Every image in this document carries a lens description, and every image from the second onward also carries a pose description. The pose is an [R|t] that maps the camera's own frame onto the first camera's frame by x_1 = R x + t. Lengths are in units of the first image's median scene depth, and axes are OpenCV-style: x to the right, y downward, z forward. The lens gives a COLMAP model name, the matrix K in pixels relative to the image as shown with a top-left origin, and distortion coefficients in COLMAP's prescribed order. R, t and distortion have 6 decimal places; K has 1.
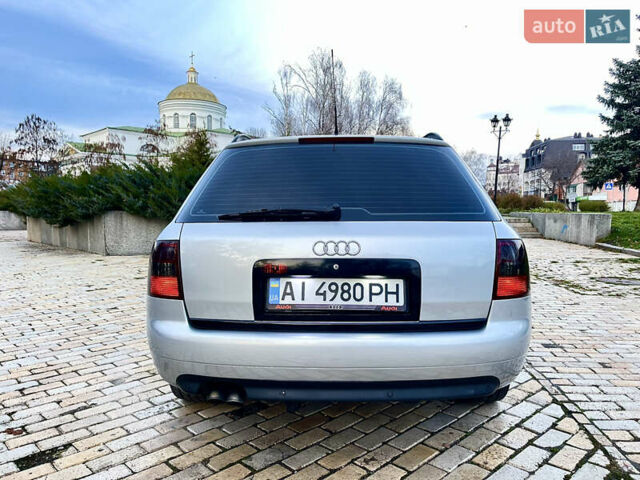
lens RADIAL K [[502.8, 0, 332.7], [0, 502.8, 254.2], [0, 0, 1]] dist [0.008706, -0.005704]
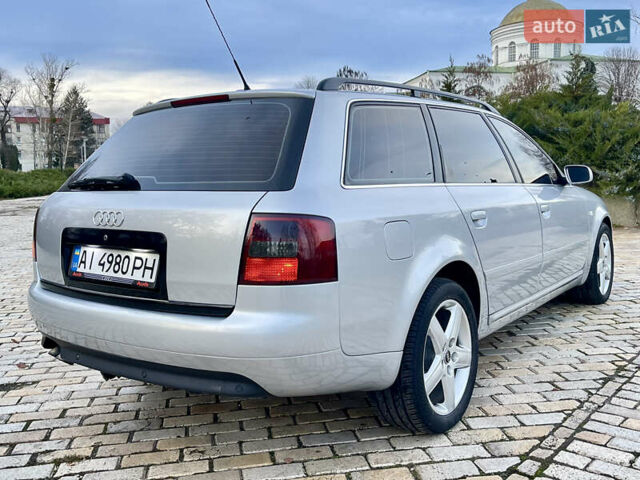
lens RADIAL K [[653.0, 0, 320.0], [0, 653.0, 240.0], [0, 0, 1]] dist [0.021077, 0.016126]
pose [[0.806158, 0.042819, -0.590150, 1.095033], [-0.028740, 0.999035, 0.033227, -0.025623], [0.591003, -0.009826, 0.806610, 0.200063]]
